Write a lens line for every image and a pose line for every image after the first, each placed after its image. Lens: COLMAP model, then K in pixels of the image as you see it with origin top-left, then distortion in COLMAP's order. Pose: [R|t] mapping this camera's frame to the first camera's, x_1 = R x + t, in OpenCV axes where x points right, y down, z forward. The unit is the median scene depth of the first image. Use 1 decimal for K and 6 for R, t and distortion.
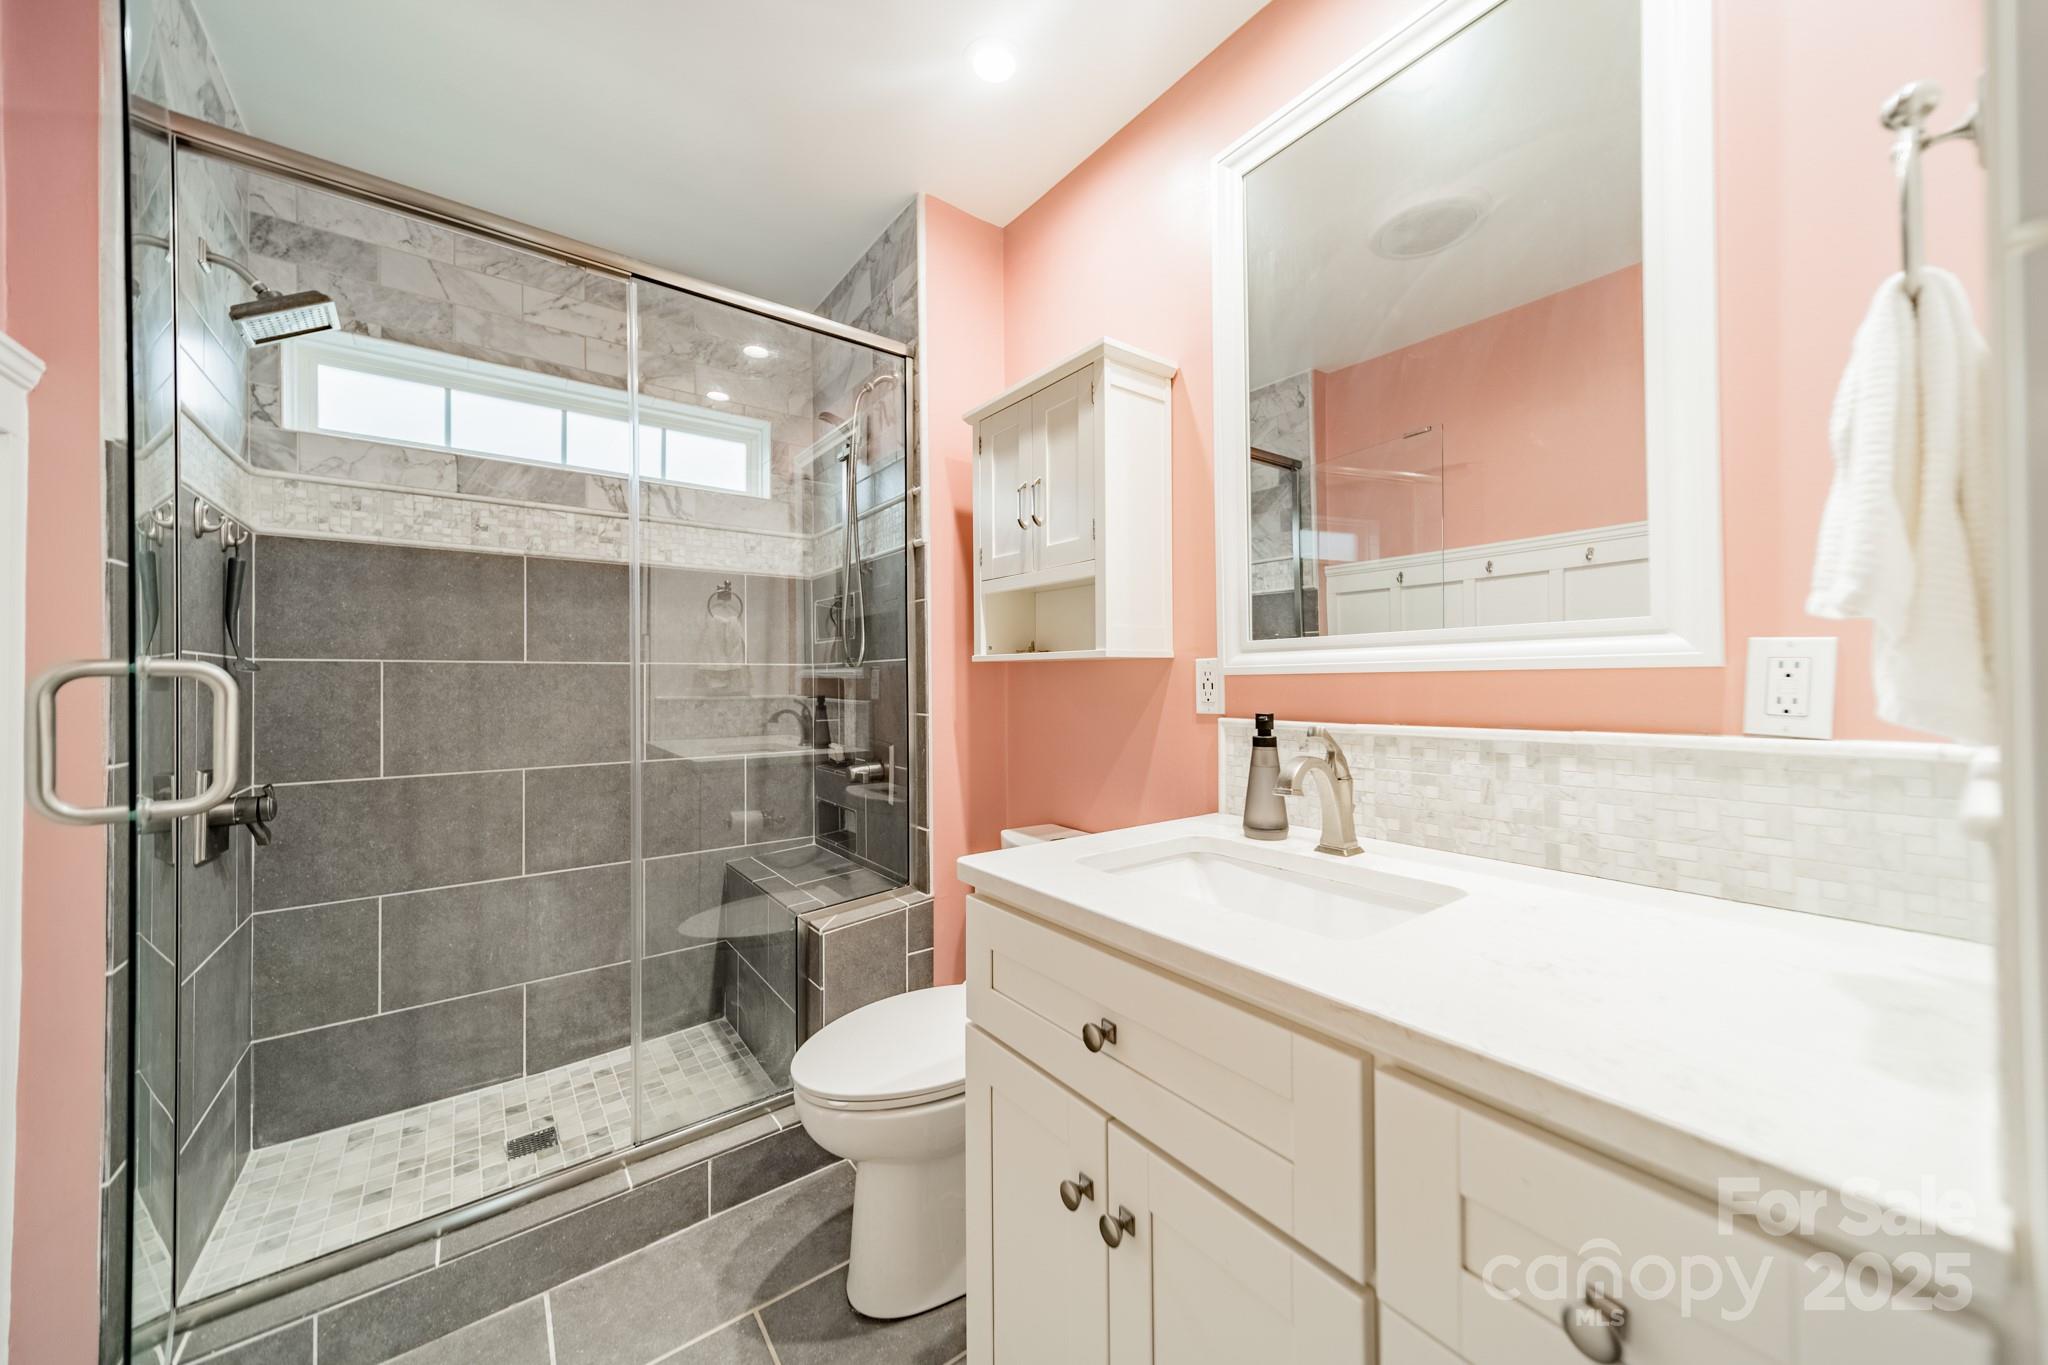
lens RADIAL K [[726.0, 0, 1022.8], [0, 726.0, 685.2], [0, 0, 1]] dist [0.003473, 0.001180]
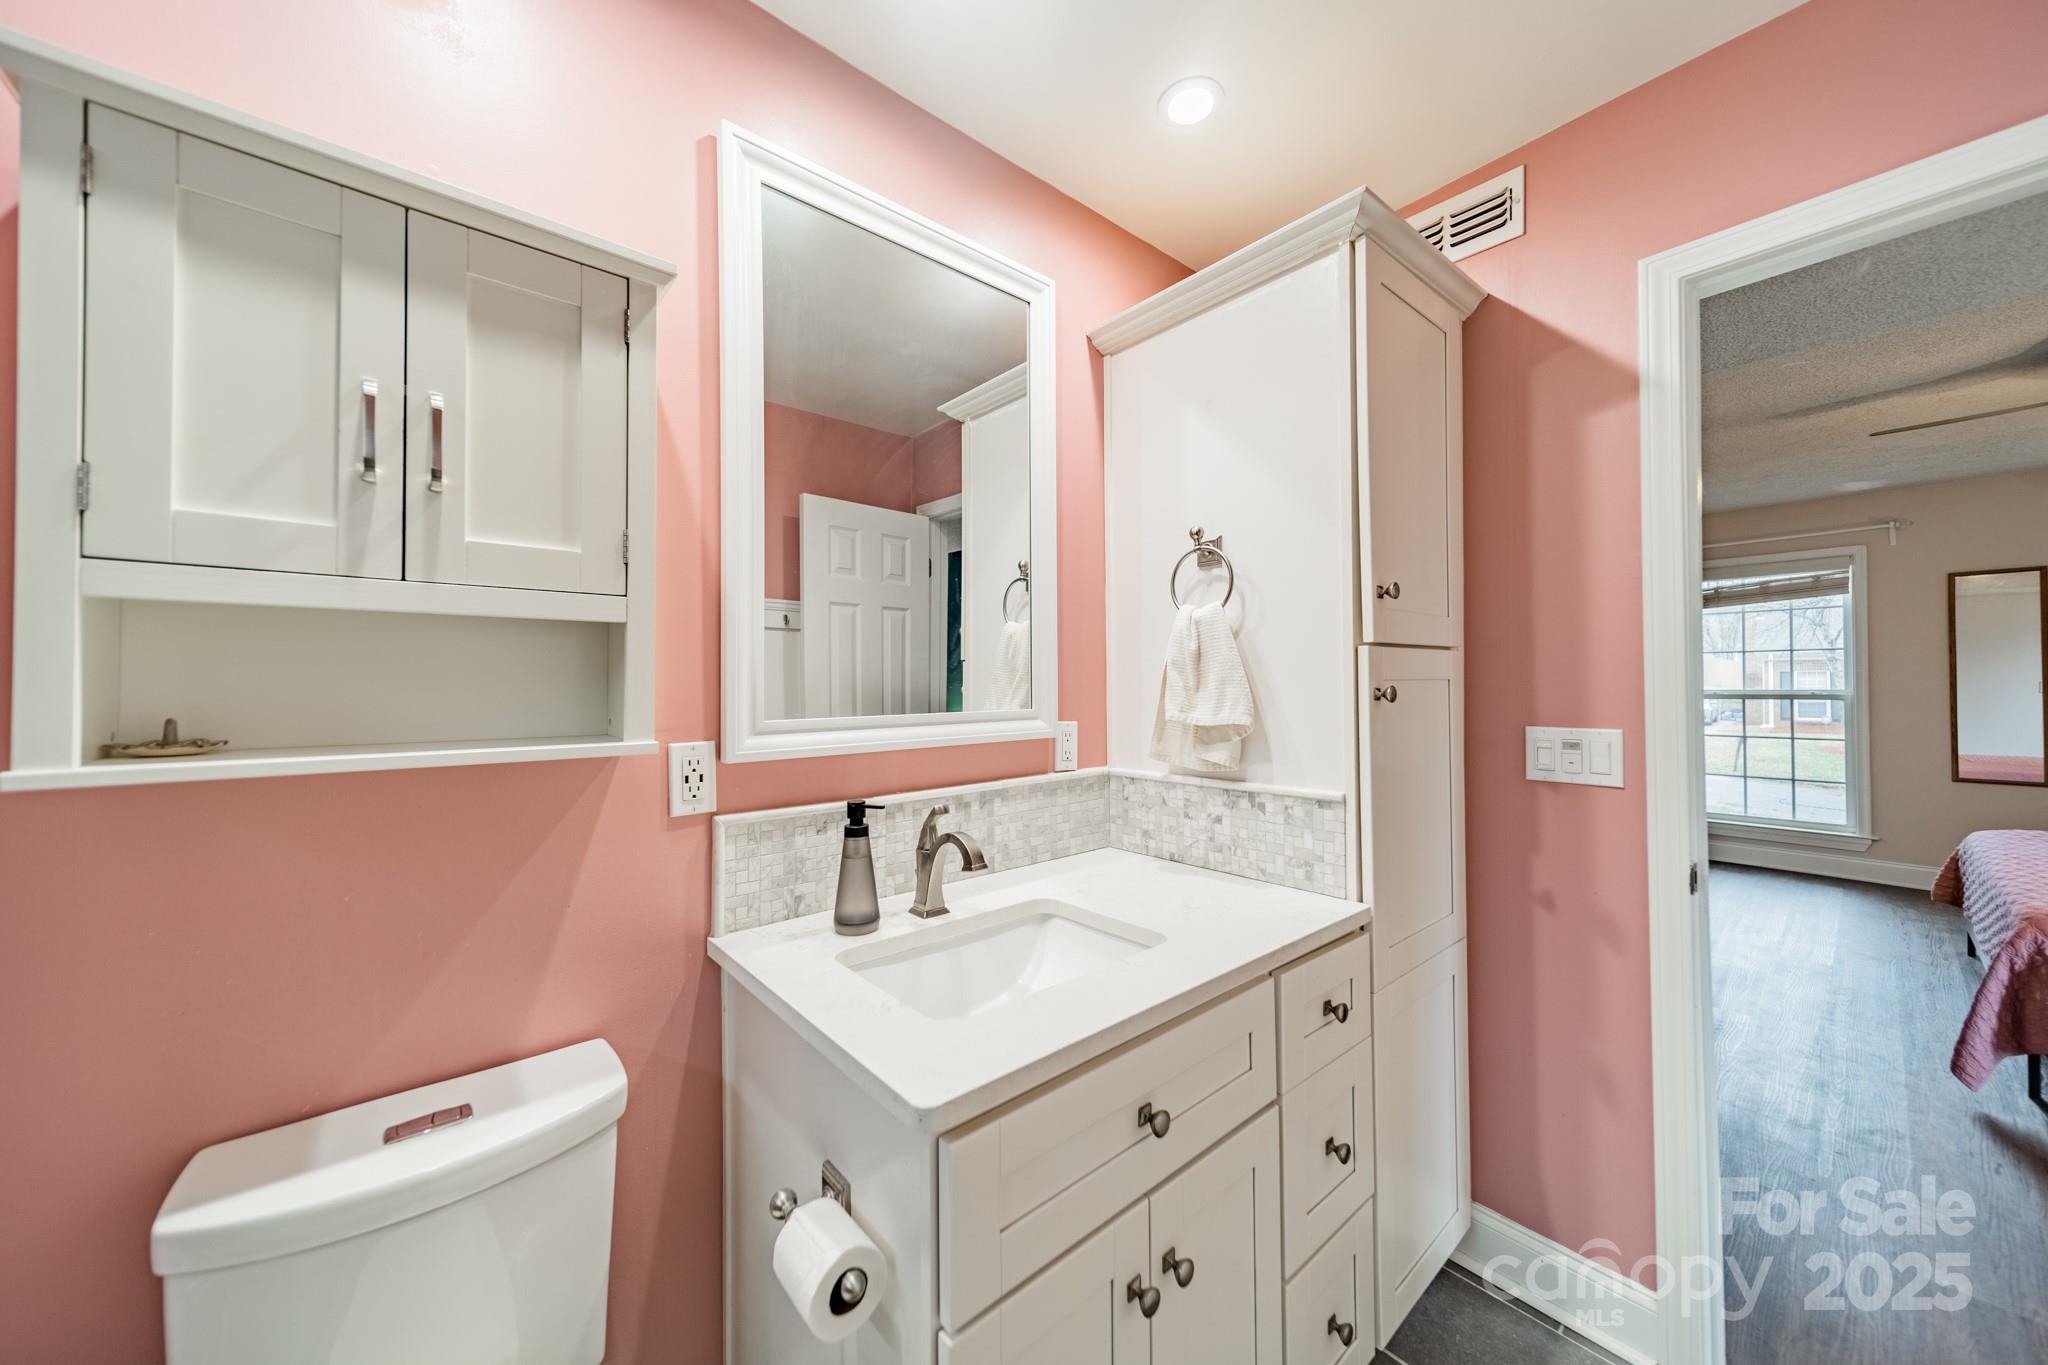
lens RADIAL K [[726.0, 0, 1031.2], [0, 726.0, 673.7], [0, 0, 1]] dist [0.003473, 0.001180]
pose [[-0.069989, 0.011416, 0.997482, -0.643689], [0.005624, 0.999923, -0.011050, -0.118559], [-0.997532, 0.004836, -0.070048, 0.836730]]
